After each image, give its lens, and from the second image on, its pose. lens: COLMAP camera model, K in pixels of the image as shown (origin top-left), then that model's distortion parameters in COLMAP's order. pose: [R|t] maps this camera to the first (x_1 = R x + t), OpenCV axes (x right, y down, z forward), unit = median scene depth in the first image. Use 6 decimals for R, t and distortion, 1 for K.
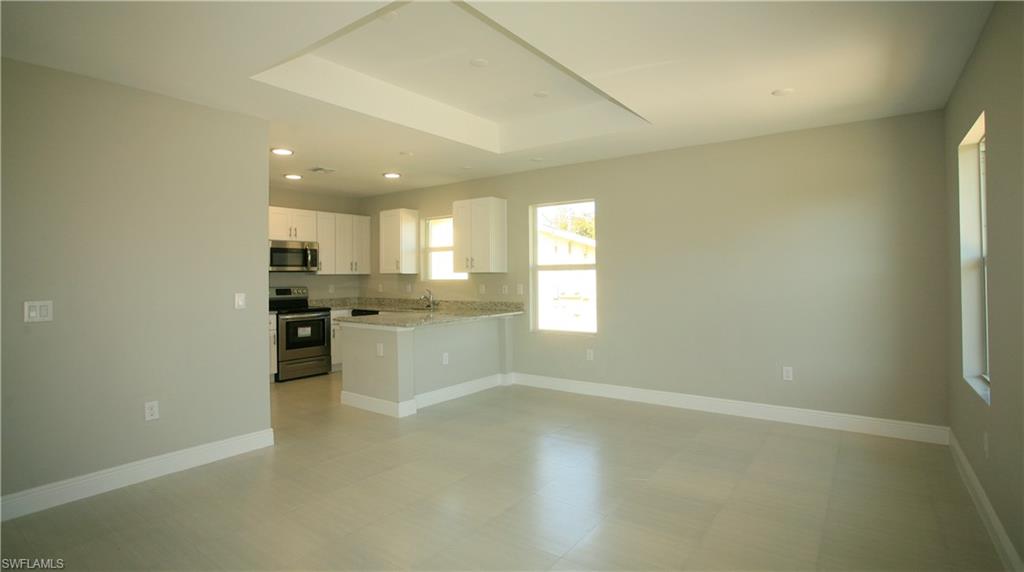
lens RADIAL K [[507.5, 0, 488.2], [0, 507.5, 268.4], [0, 0, 1]] dist [-0.000469, -0.000039]
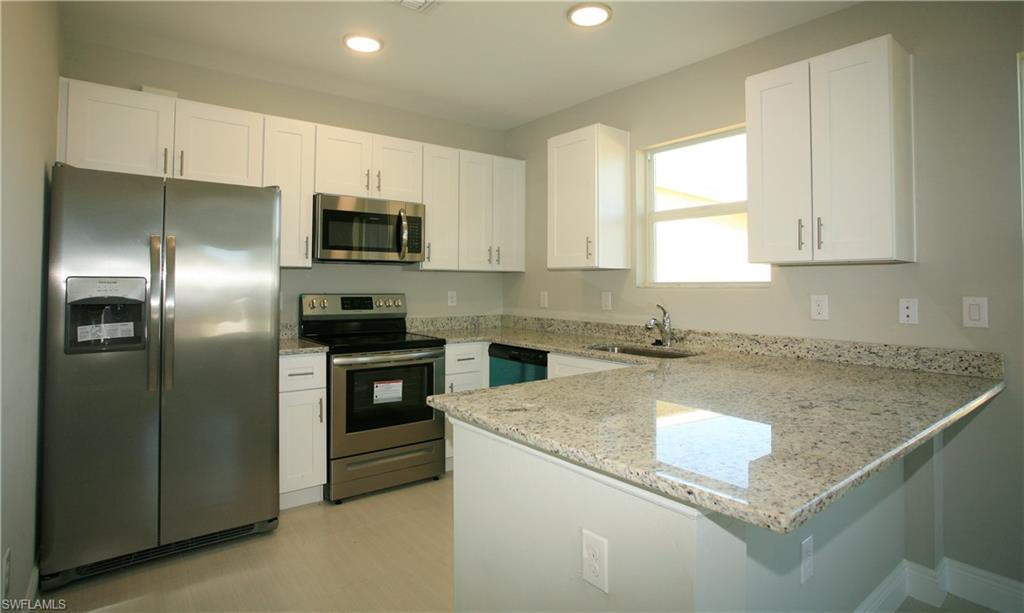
lens RADIAL K [[534.4, 0, 508.9], [0, 534.4, 268.1], [0, 0, 1]] dist [-0.001650, -0.000130]
pose [[0.972985, 0.004580, -0.230825, -0.136967], [-0.008754, 0.999816, -0.017063, 0.019365], [0.230704, 0.018623, 0.972846, 0.522381]]
